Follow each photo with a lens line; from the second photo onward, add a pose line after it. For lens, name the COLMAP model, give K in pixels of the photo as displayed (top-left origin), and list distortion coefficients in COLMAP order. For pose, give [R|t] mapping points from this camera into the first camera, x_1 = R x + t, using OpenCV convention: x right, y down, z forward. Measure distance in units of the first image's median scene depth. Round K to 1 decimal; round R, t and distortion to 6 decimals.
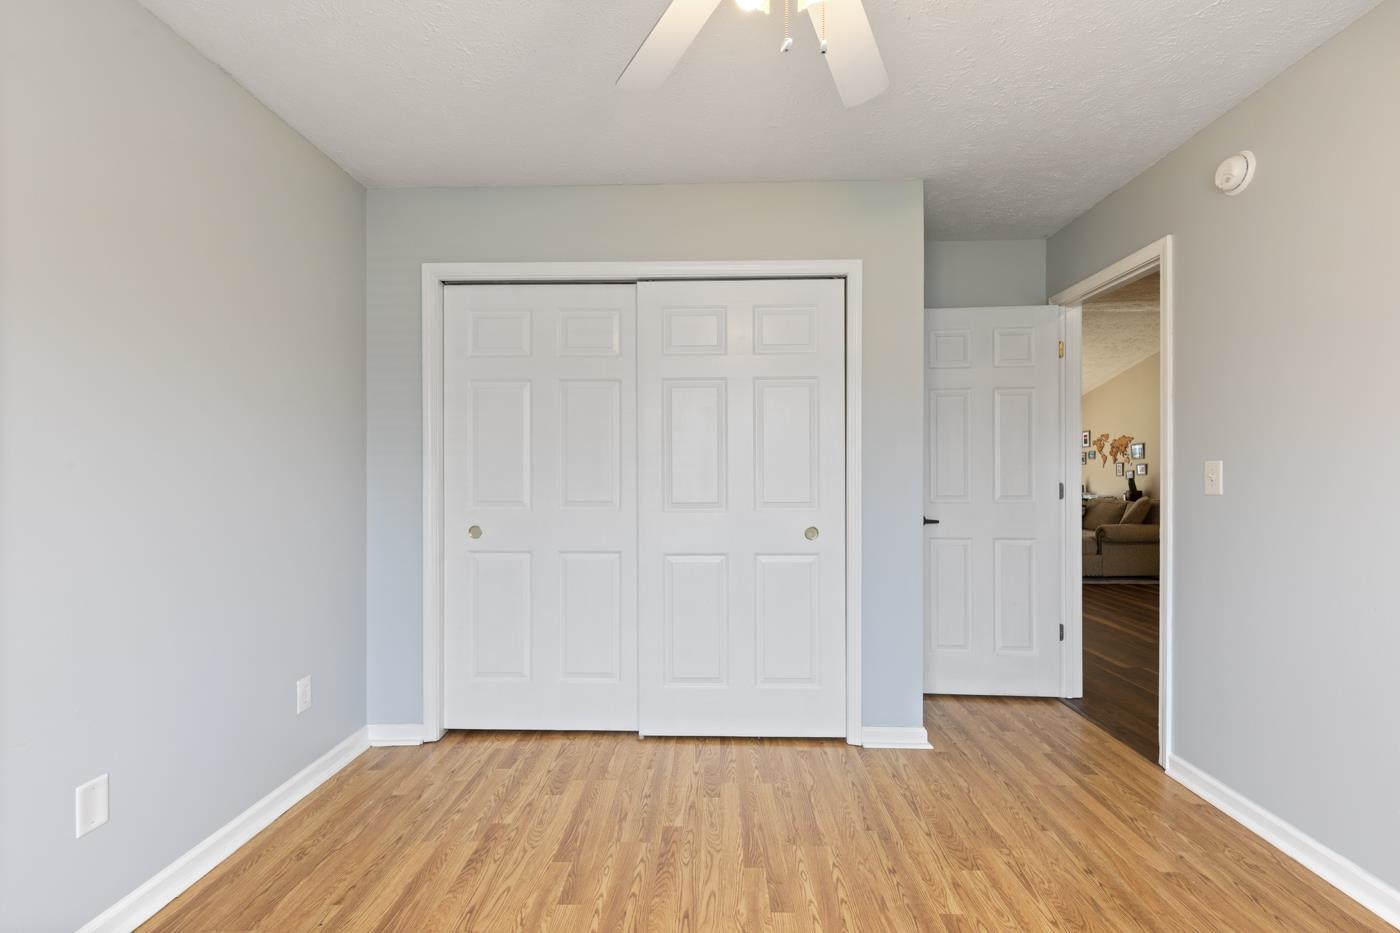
lens RADIAL K [[639.3, 0, 702.6], [0, 639.3, 467.9], [0, 0, 1]] dist [0.007882, -0.001001]
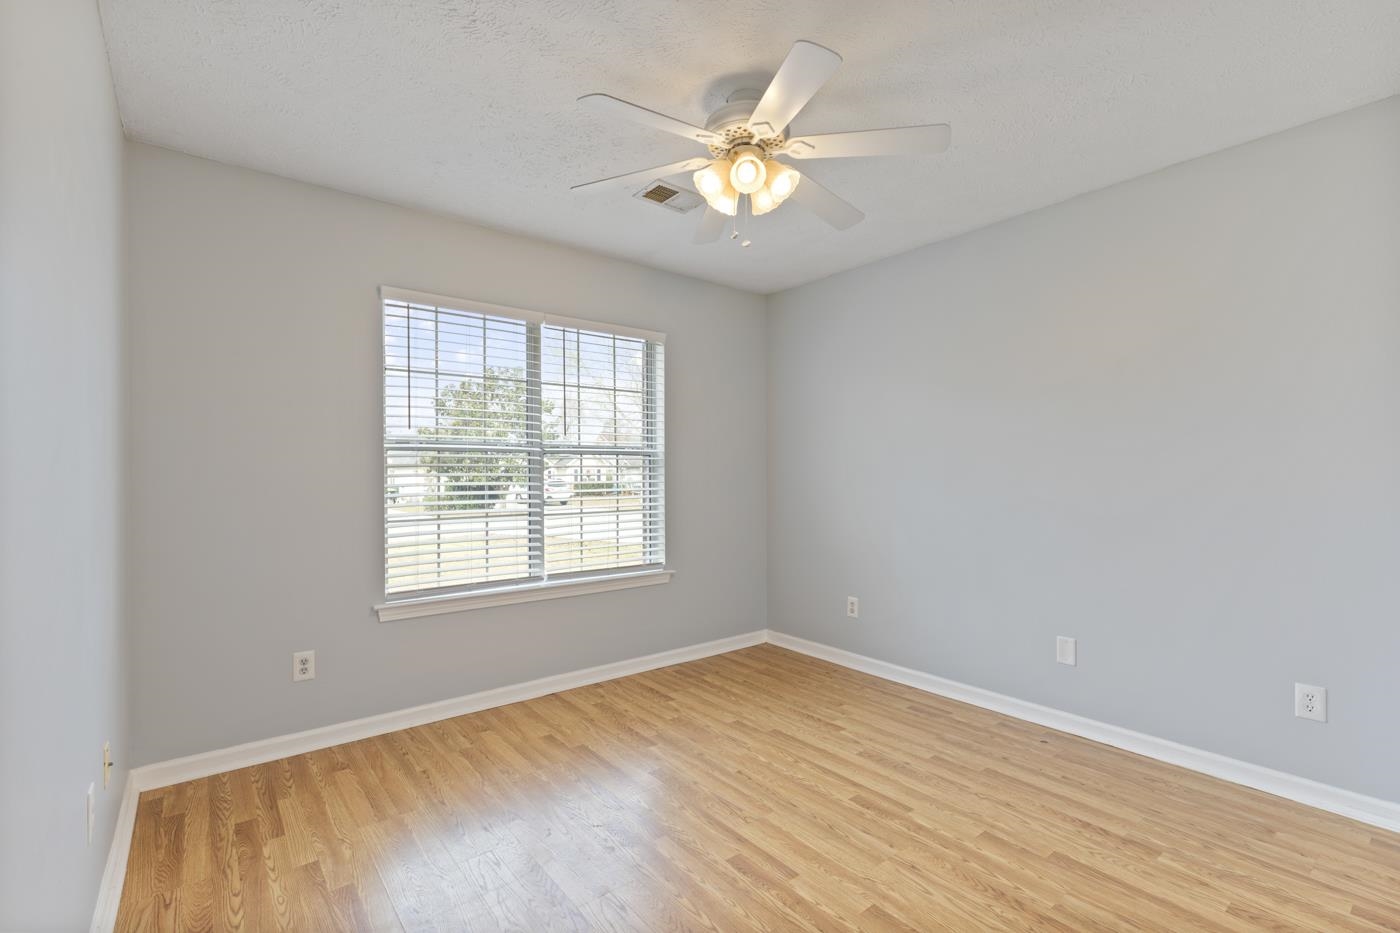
lens RADIAL K [[639.3, 0, 702.6], [0, 639.3, 467.9], [0, 0, 1]] dist [0.007882, -0.001001]
pose [[-0.765948, -0.002161, -0.642899, 0.804943], [0.007470, 0.999897, -0.012260, 0.006947], [0.642859, -0.014193, -0.765853, 1.337186]]
